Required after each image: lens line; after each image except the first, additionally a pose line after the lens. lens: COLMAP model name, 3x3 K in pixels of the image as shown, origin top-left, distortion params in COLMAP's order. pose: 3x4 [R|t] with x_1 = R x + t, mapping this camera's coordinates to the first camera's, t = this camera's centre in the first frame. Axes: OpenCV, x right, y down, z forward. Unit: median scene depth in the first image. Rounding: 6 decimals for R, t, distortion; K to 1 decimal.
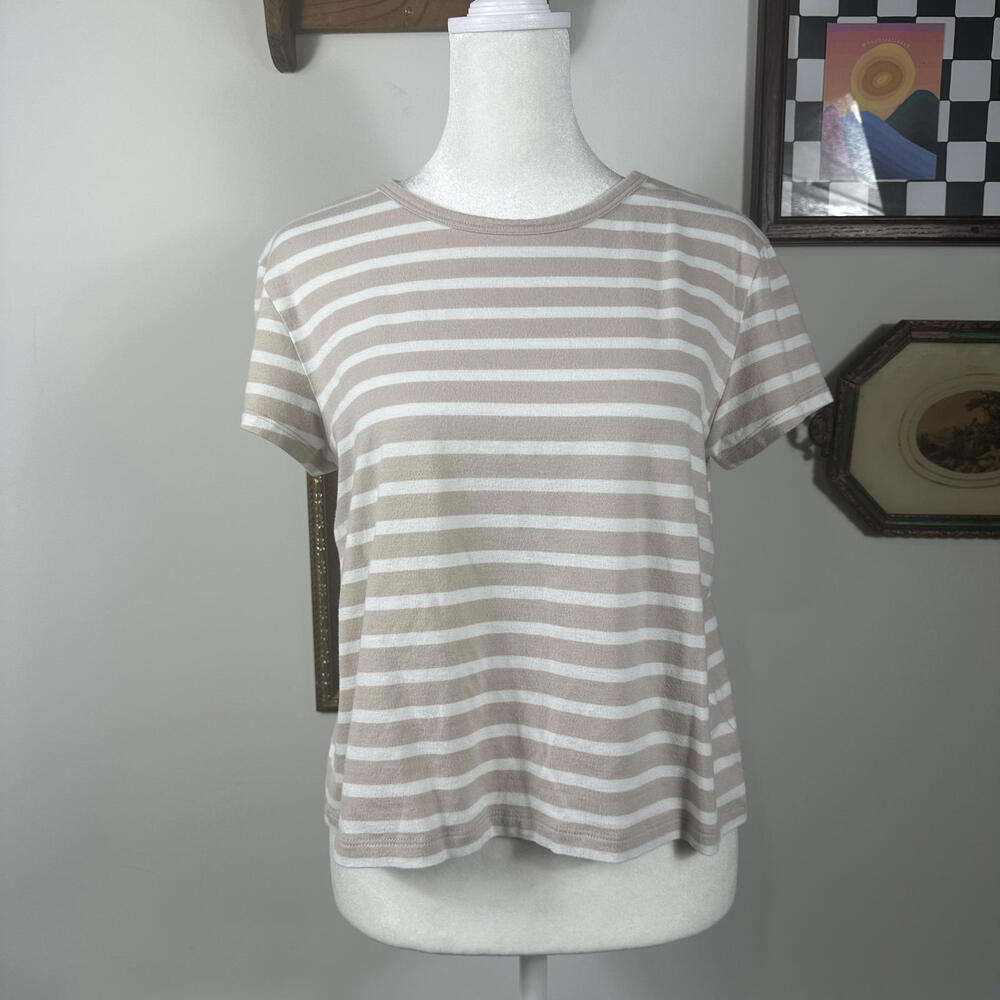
lens RADIAL K [[863.3, 0, 499.6], [0, 863.3, 501.4], [0, 0, 1]] dist [-0.002873, 0.001970]
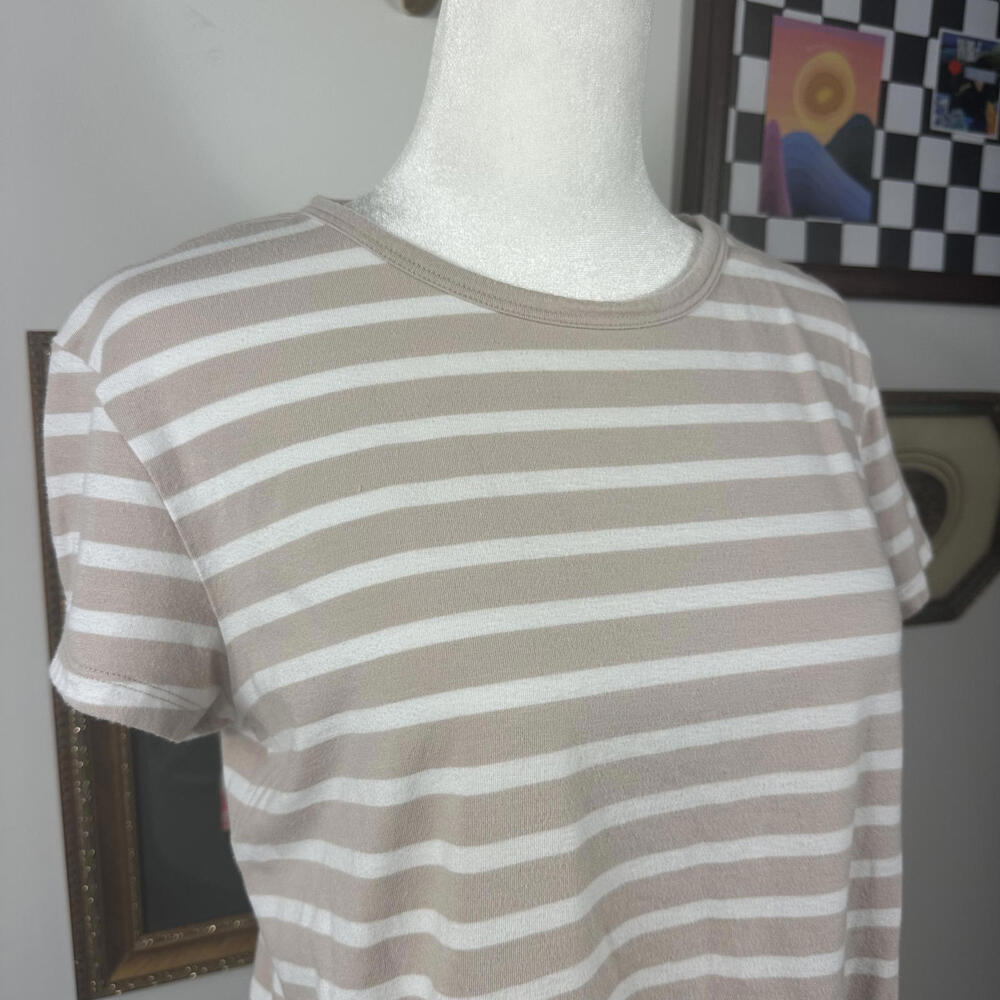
lens RADIAL K [[939.8, 0, 501.5], [0, 939.8, 498.1], [0, 0, 1]] dist [0.011525, 0.000000]
pose [[0.919234, -0.048015, 0.390772, -0.278072], [0.043855, 0.998846, 0.019568, -0.200083], [-0.391261, -0.000850, 0.920280, 0.427325]]
